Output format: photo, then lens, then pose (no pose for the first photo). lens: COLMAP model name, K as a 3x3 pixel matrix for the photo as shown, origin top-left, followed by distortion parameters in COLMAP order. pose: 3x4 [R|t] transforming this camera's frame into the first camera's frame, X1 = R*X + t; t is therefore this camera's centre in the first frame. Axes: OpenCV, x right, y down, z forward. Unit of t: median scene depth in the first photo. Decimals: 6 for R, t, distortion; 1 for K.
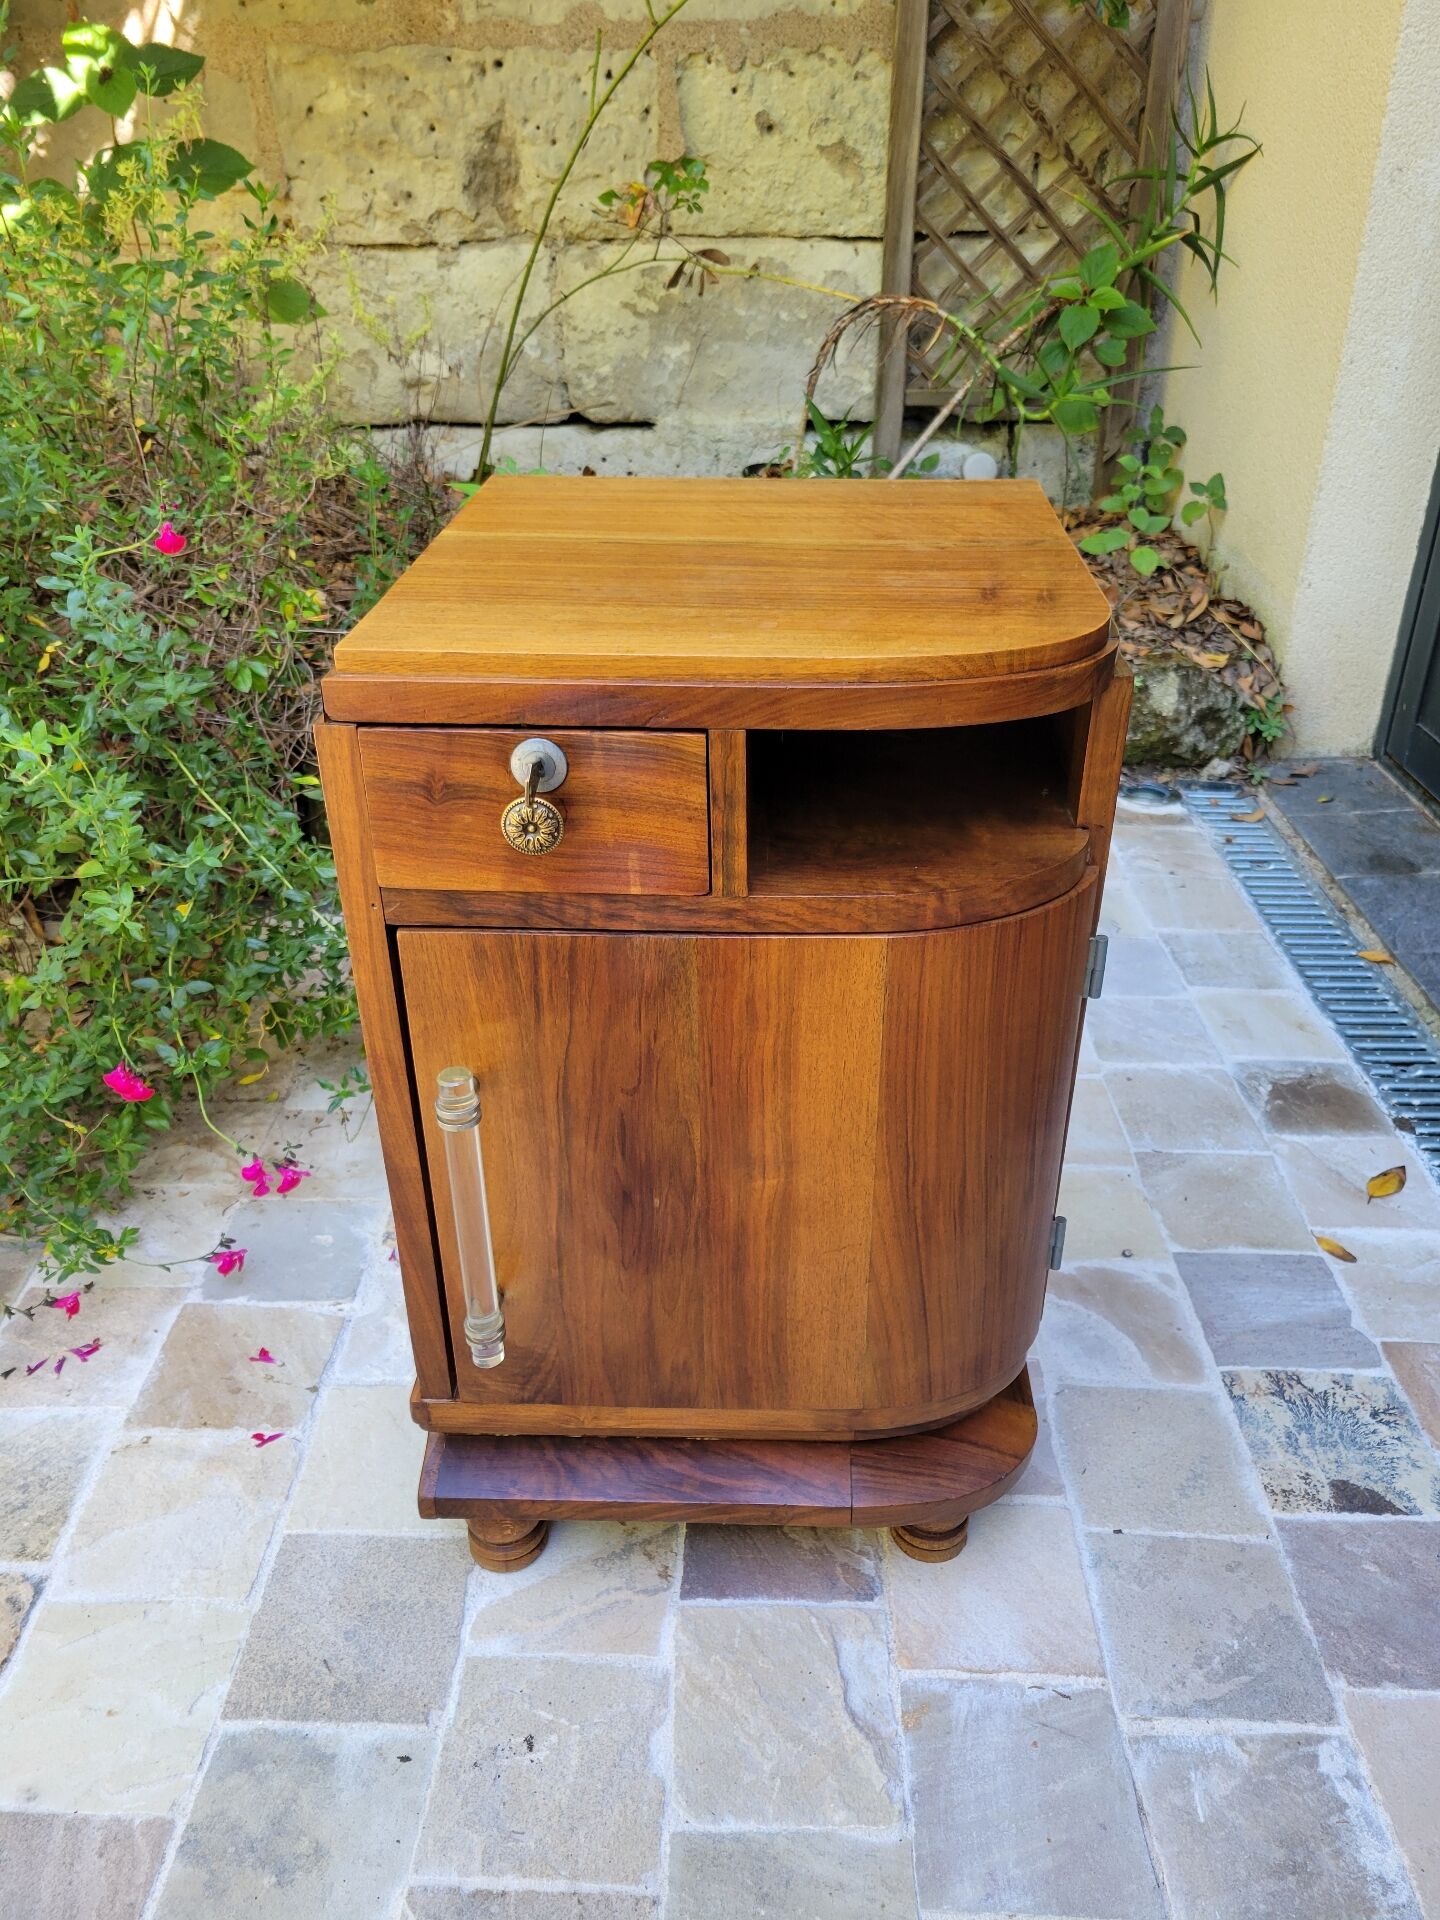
lens RADIAL K [[1437.7, 0, 747.9], [0, 1437.7, 966.7], [0, 0, 1]] dist [0.048262, -0.038127]
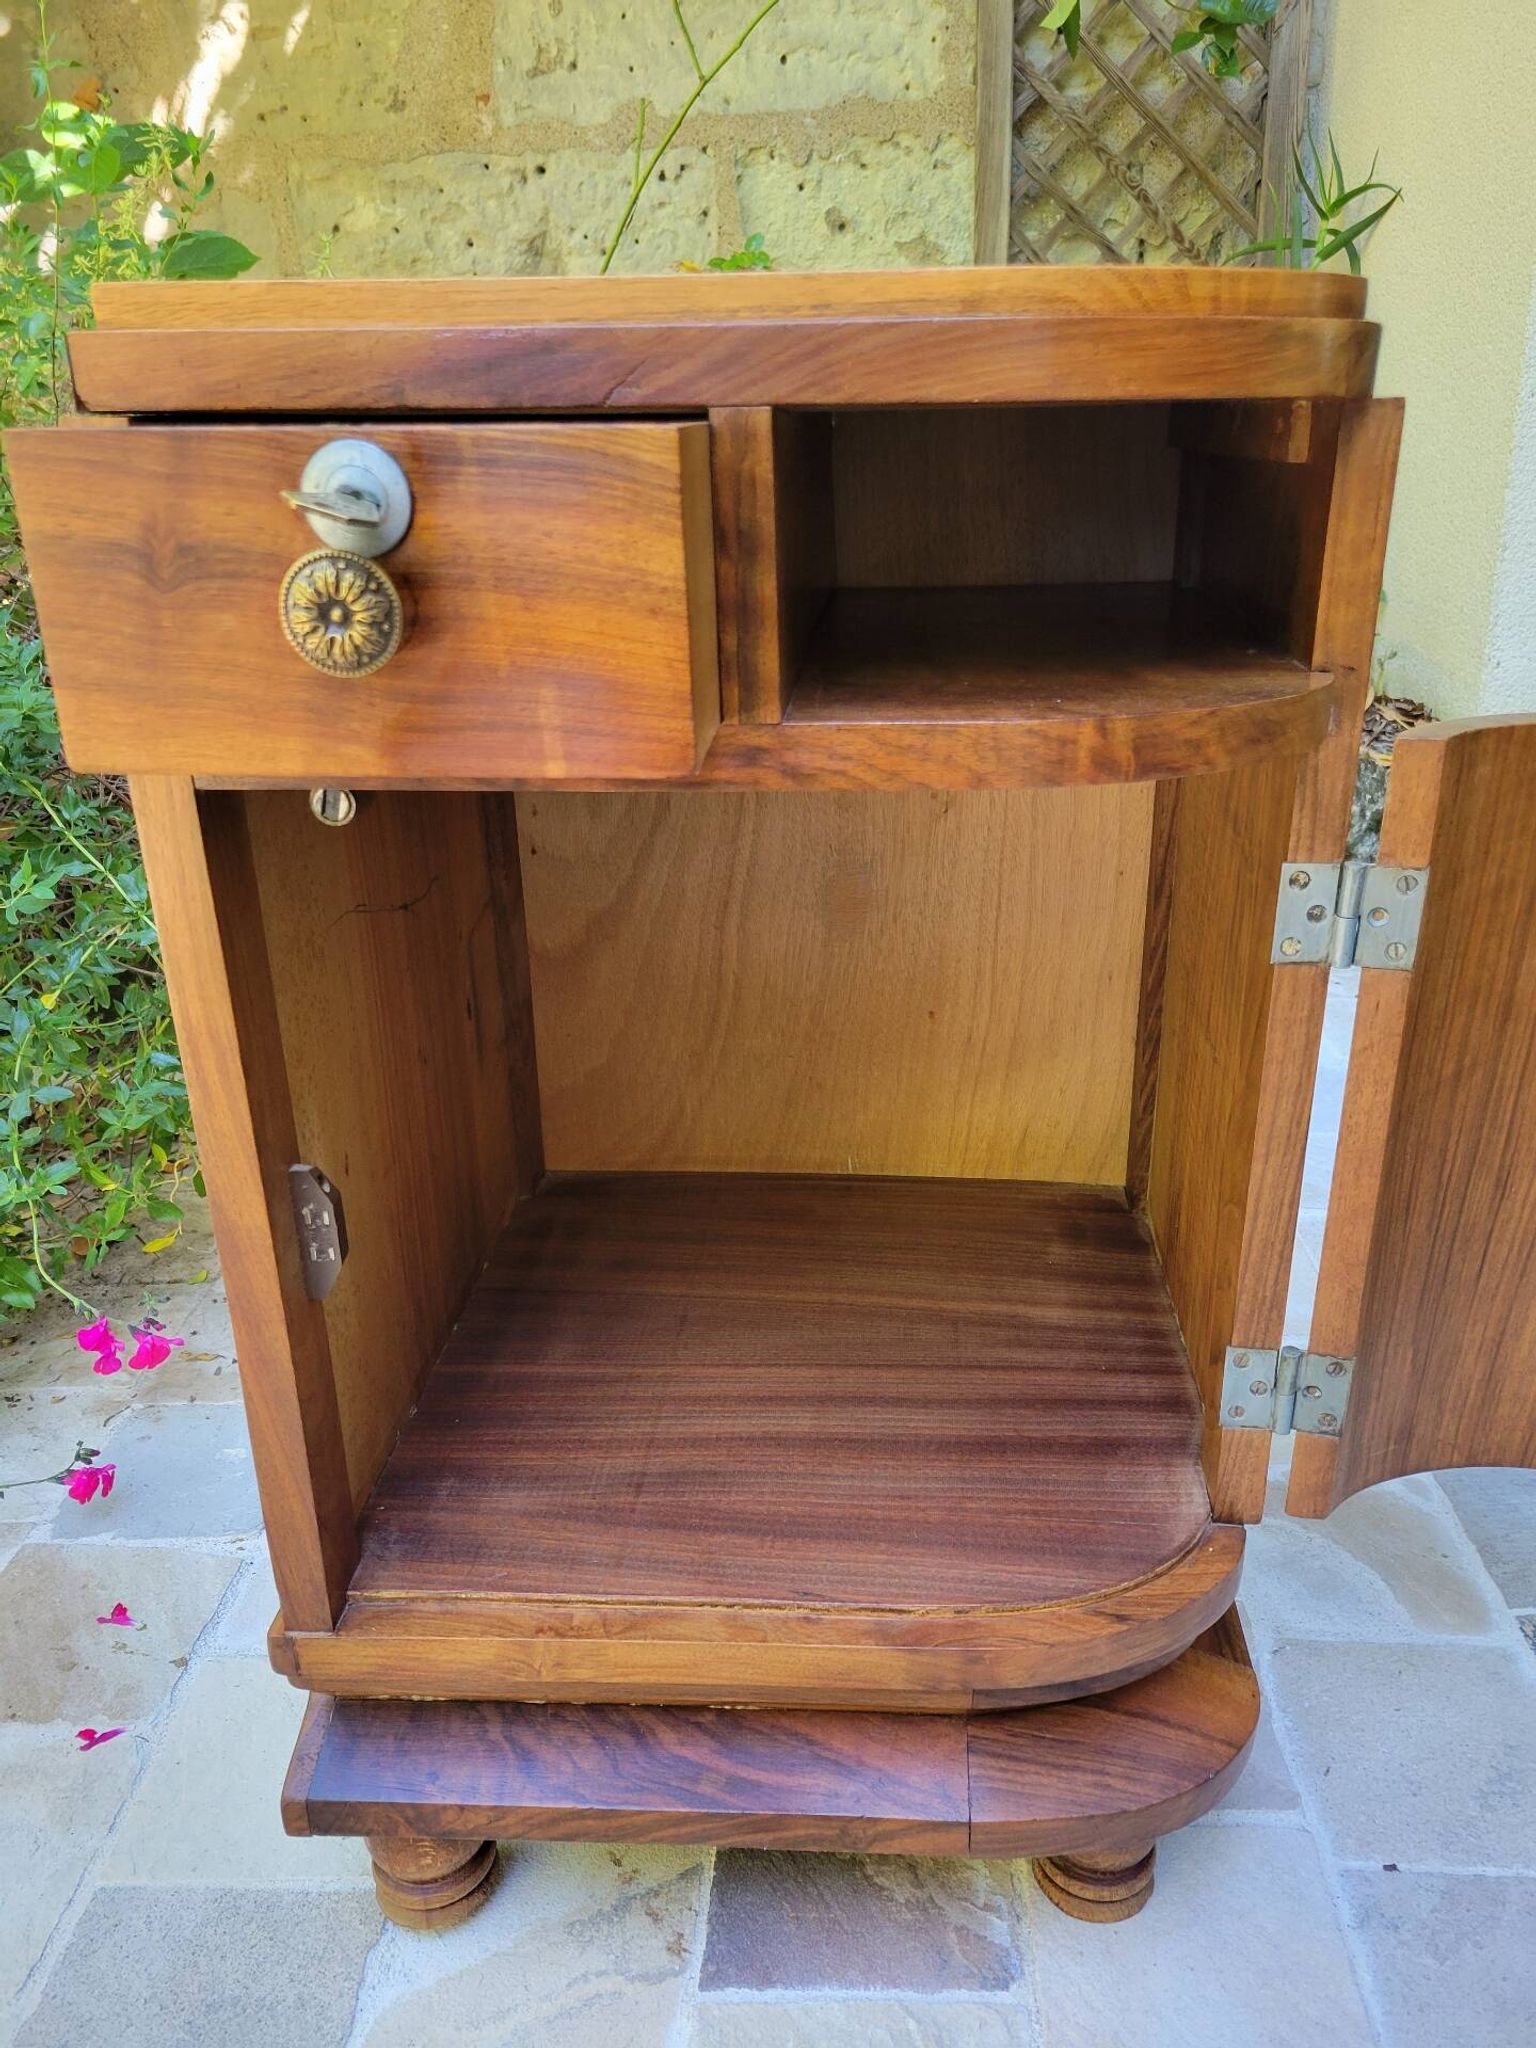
lens RADIAL K [[1535.1, 0, 811.3], [0, 1535.1, 1048.7], [0, 0, 1]] dist [0.048449, -0.037428]
pose [[0.999043, -0.029107, -0.032633, 0.029652], [0.025147, 0.992954, -0.115802, 0.093003], [0.035774, 0.114871, 0.992736, 0.239853]]
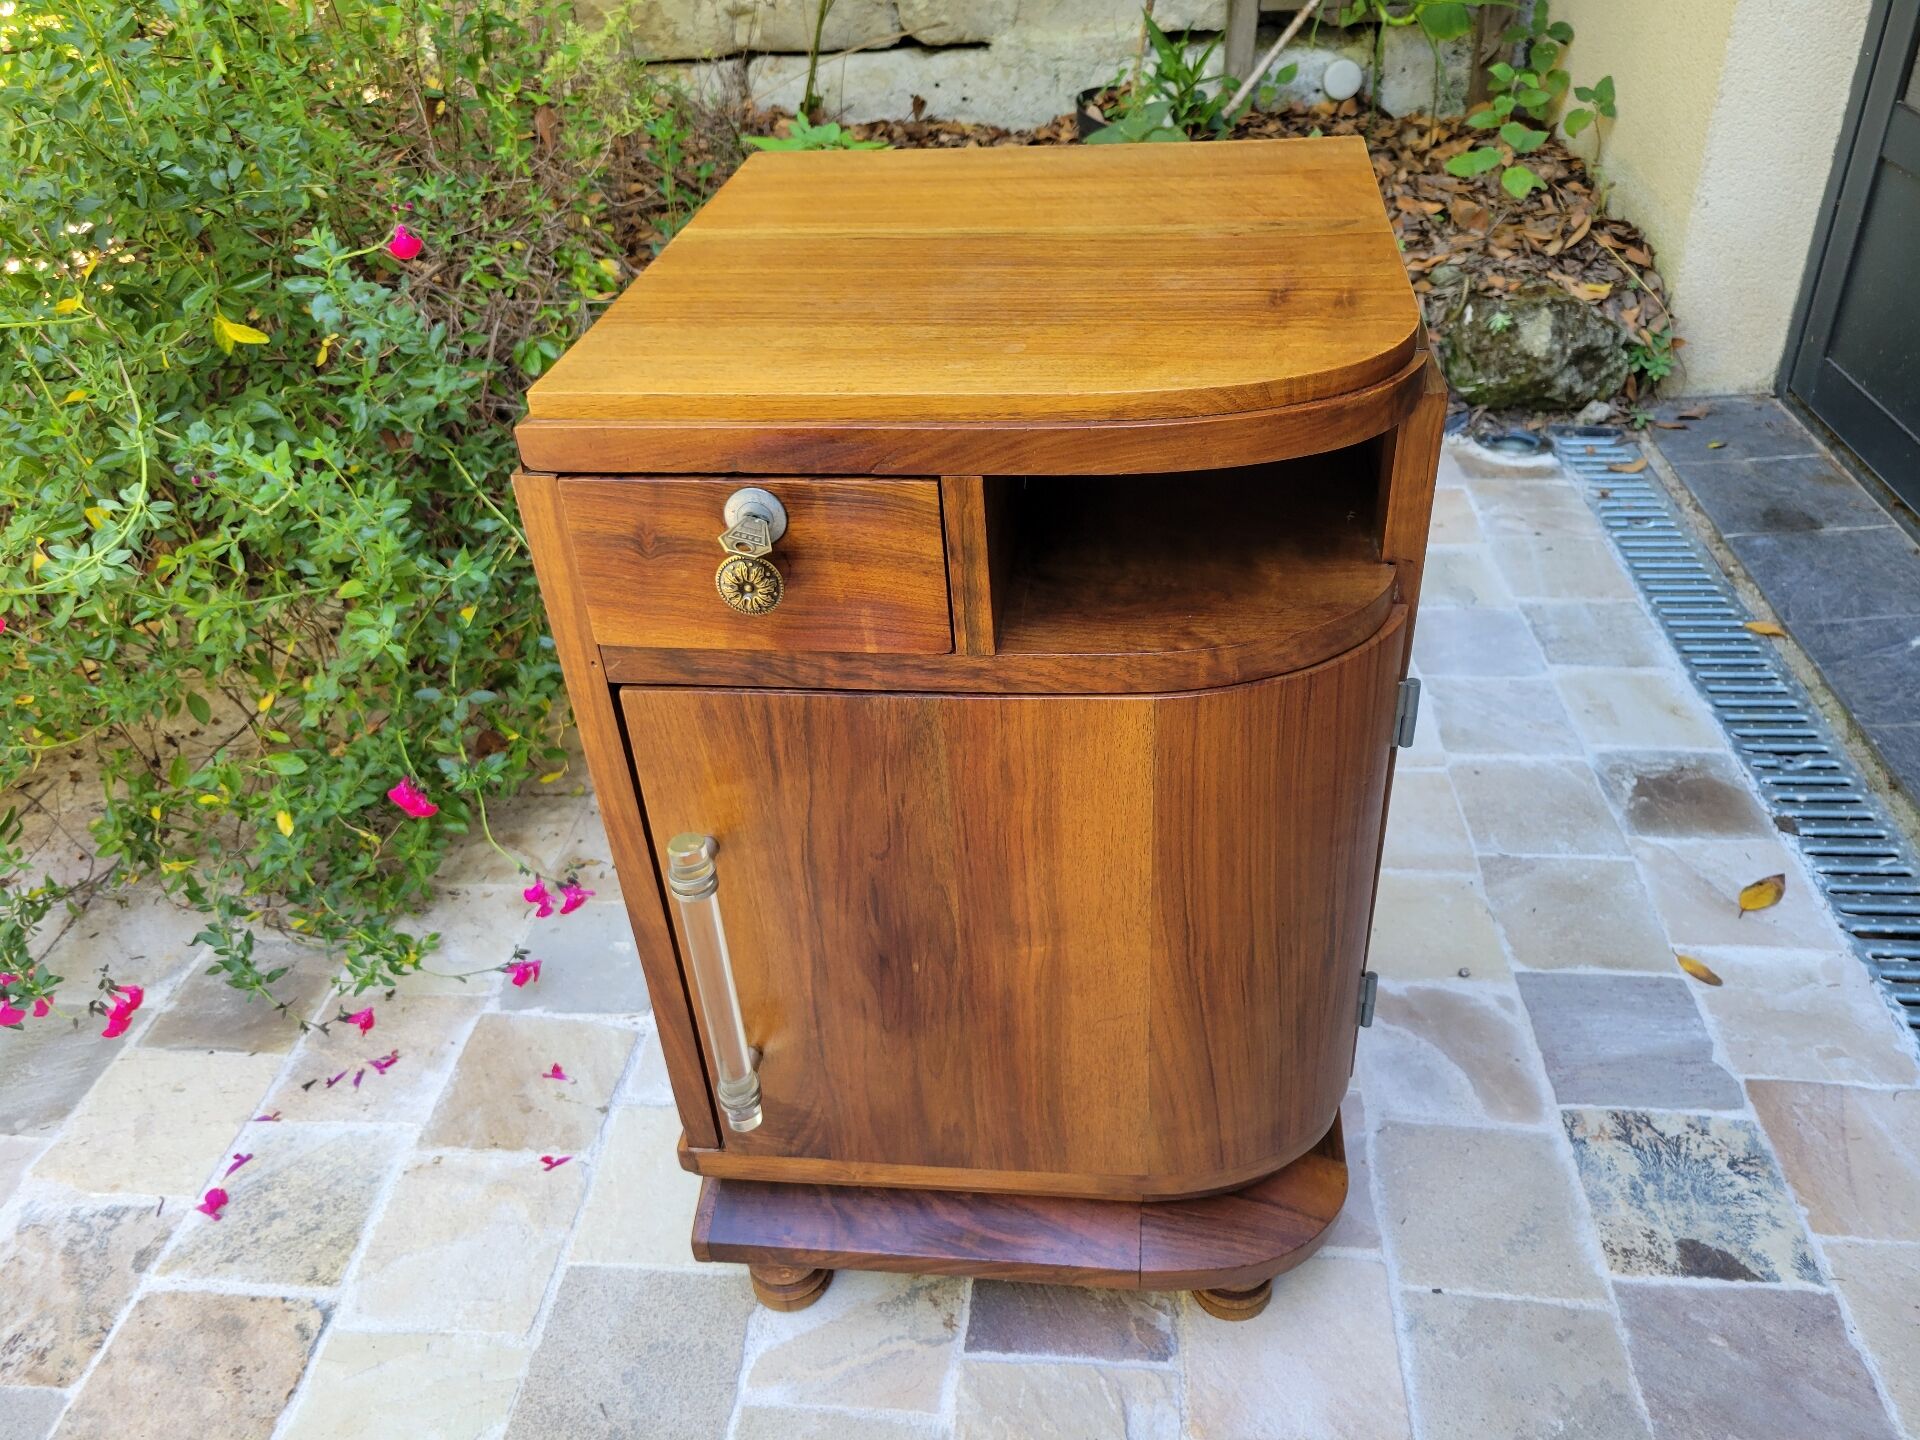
lens RADIAL K [[1444.6, 0, 984.5], [0, 1444.6, 705.2], [0, 0, 1]] dist [0.049080, -0.041206]
pose [[0.995717, -0.002060, -0.092428, 0.047250], [0.009408, 0.996820, 0.079134, -0.055401], [0.091971, -0.079664, 0.992570, 0.065129]]
